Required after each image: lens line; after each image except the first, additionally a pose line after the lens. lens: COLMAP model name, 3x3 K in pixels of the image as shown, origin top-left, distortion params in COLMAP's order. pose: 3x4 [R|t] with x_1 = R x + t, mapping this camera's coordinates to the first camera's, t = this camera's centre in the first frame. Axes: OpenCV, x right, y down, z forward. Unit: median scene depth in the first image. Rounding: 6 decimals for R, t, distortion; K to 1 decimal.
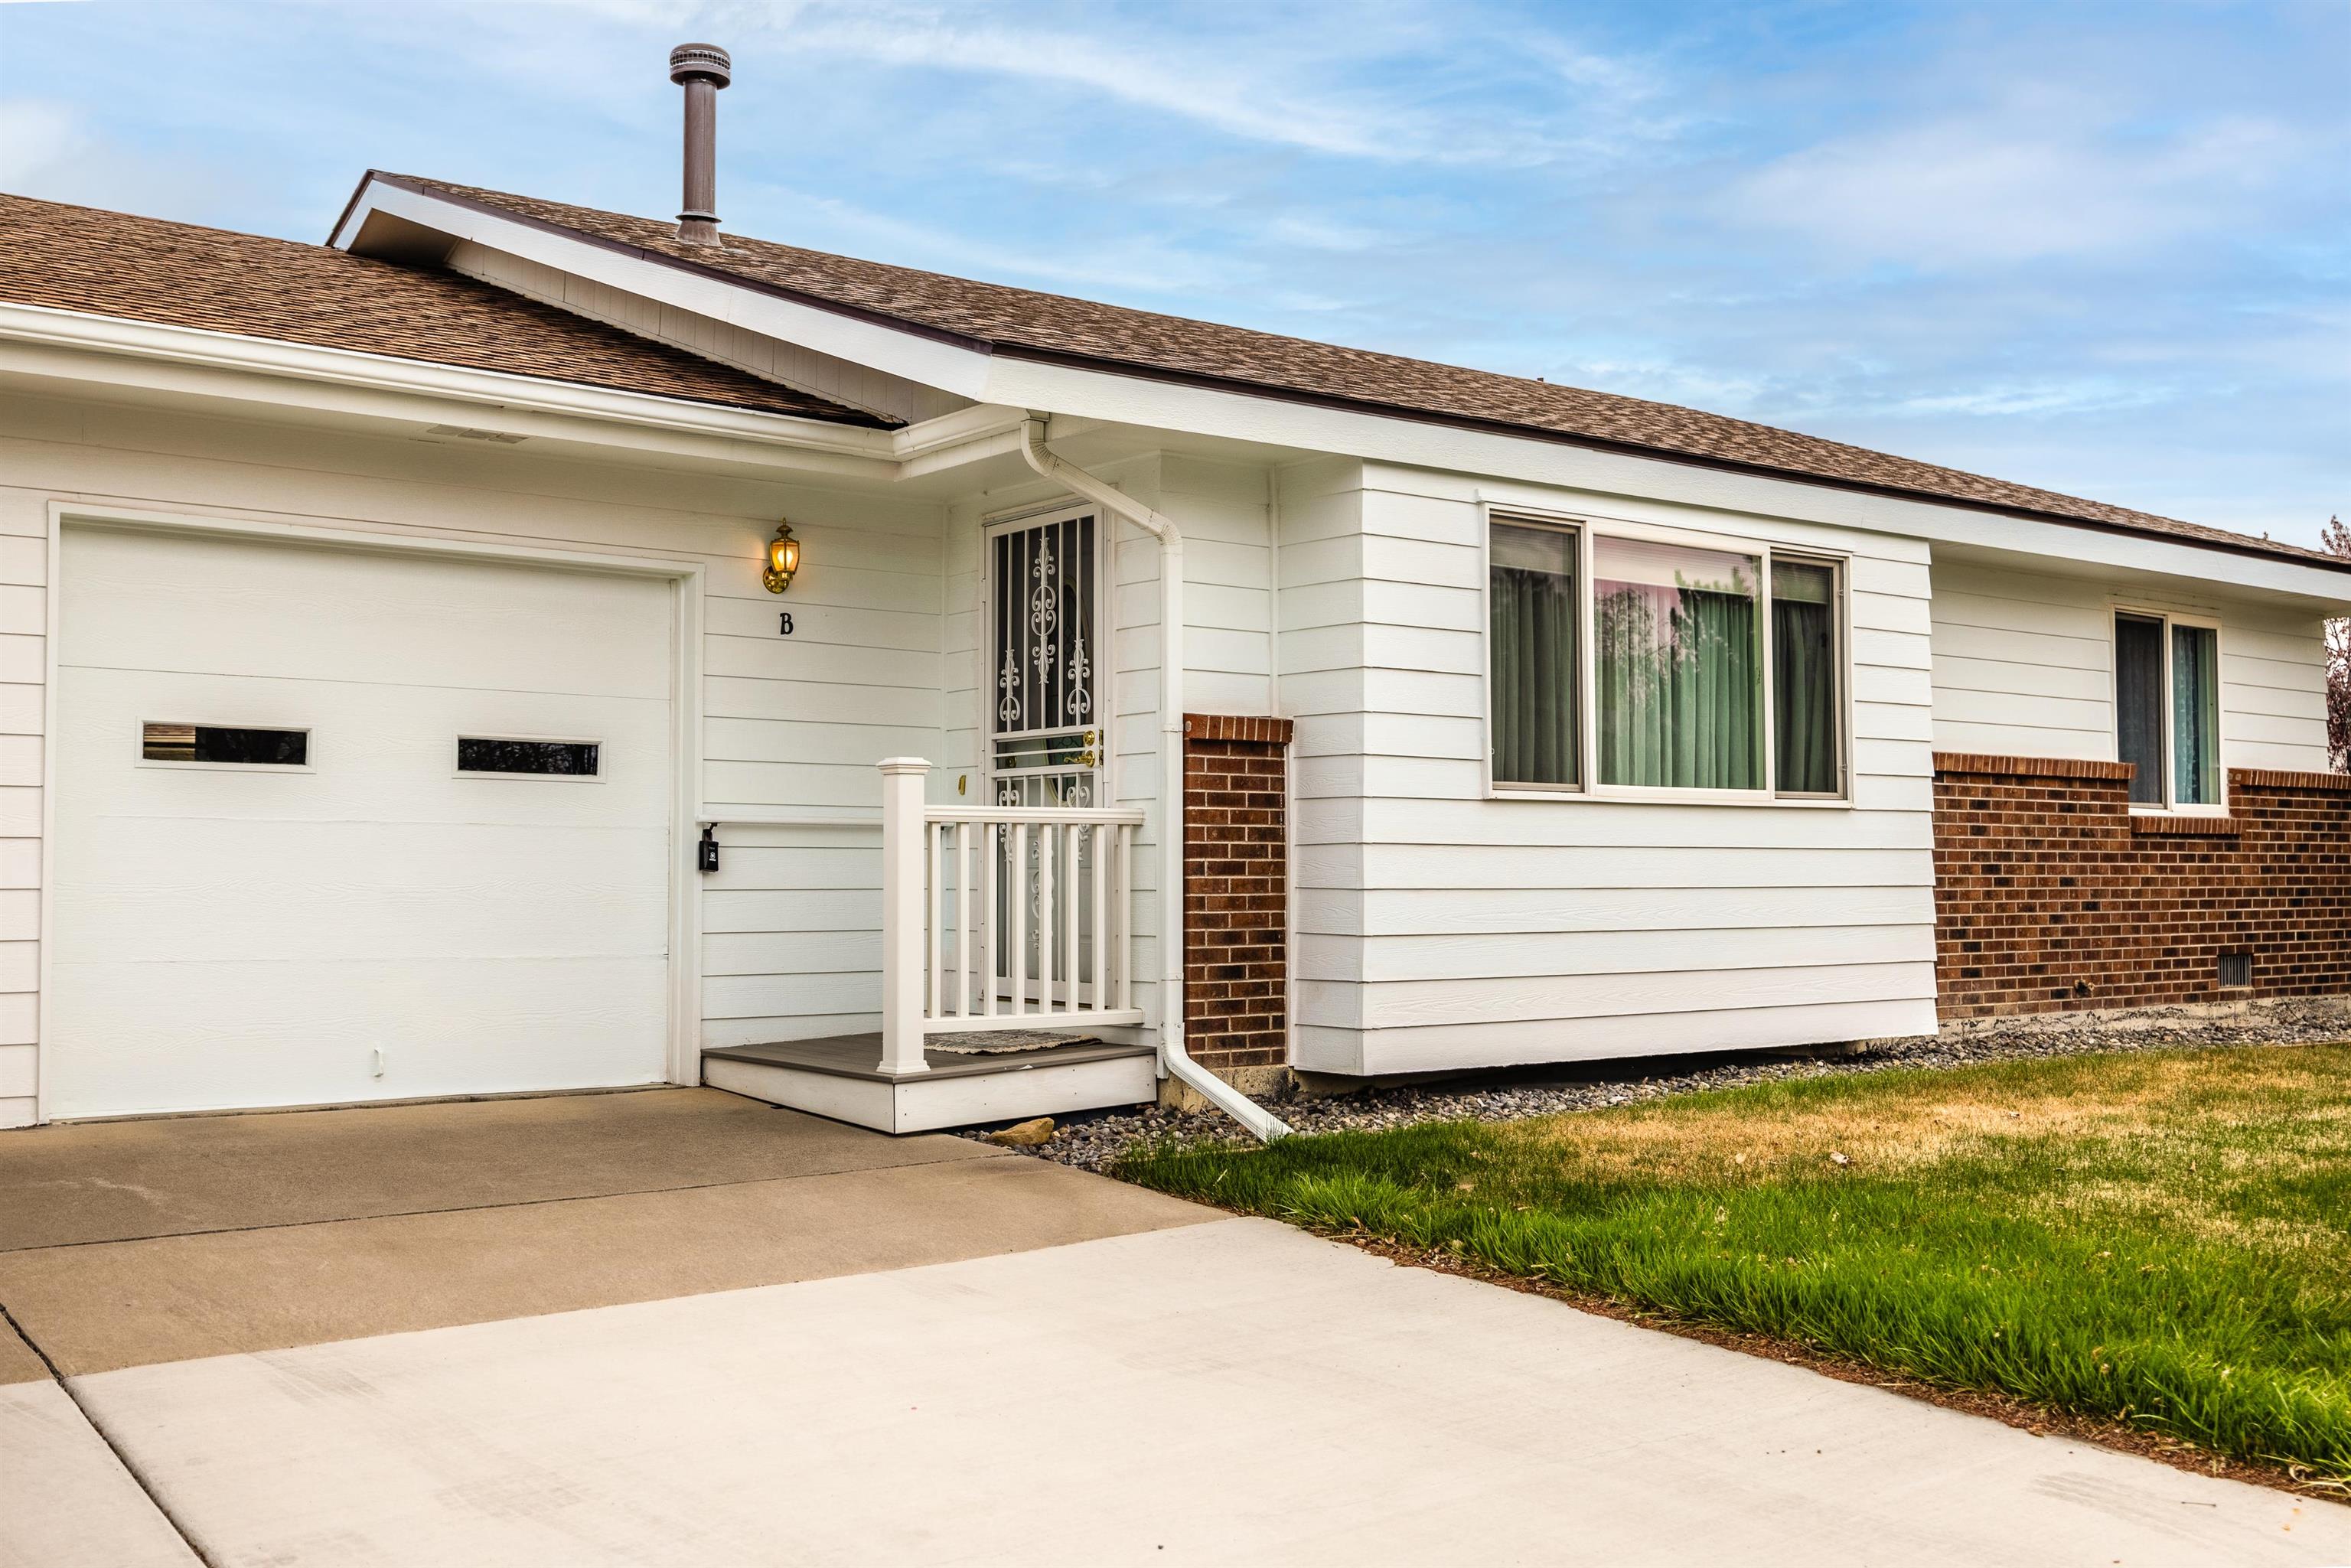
lens RADIAL K [[2377.9, 0, 1175.5], [0, 2377.9, 784.0], [0, 0, 1]] dist [-0.009103, -0.008427]
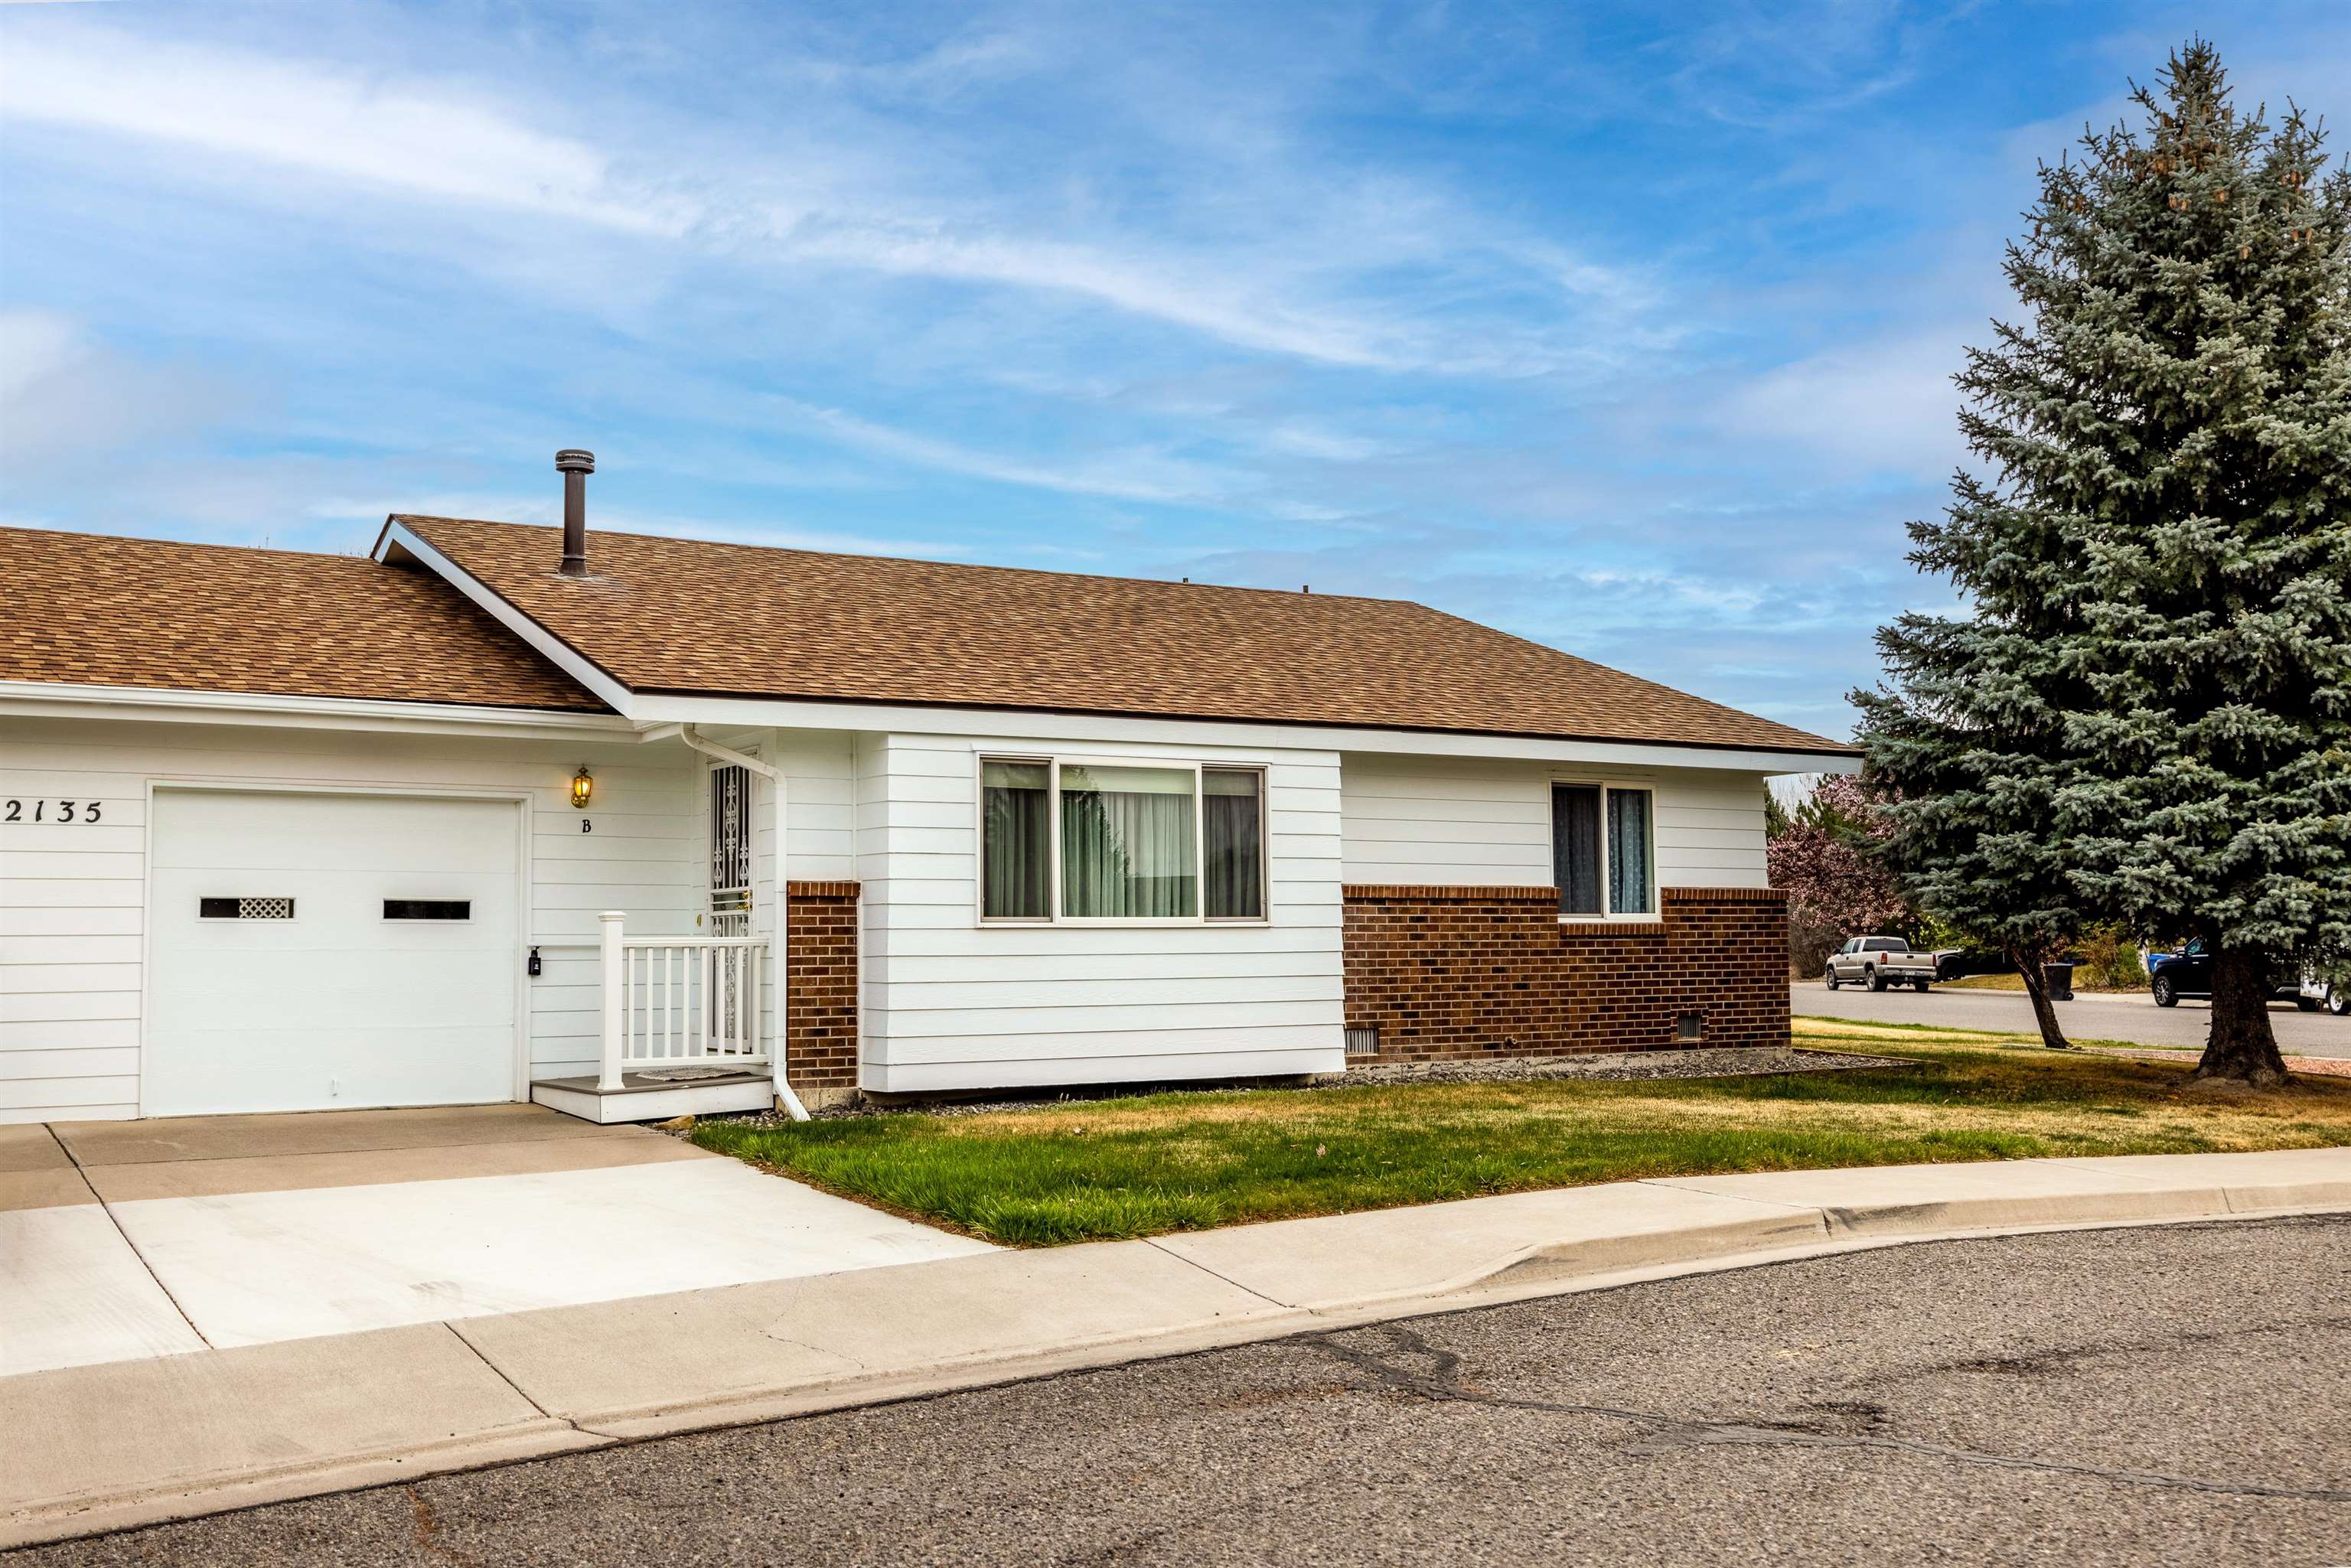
lens RADIAL K [[2377.9, 0, 1175.5], [0, 2377.9, 784.0], [0, 0, 1]] dist [-0.009103, -0.008427]
pose [[0.995239, -0.017724, -0.095843, 0.415781], [0.014500, 0.999309, -0.034229, -0.034317], [0.096383, 0.032676, 0.994808, -0.633372]]
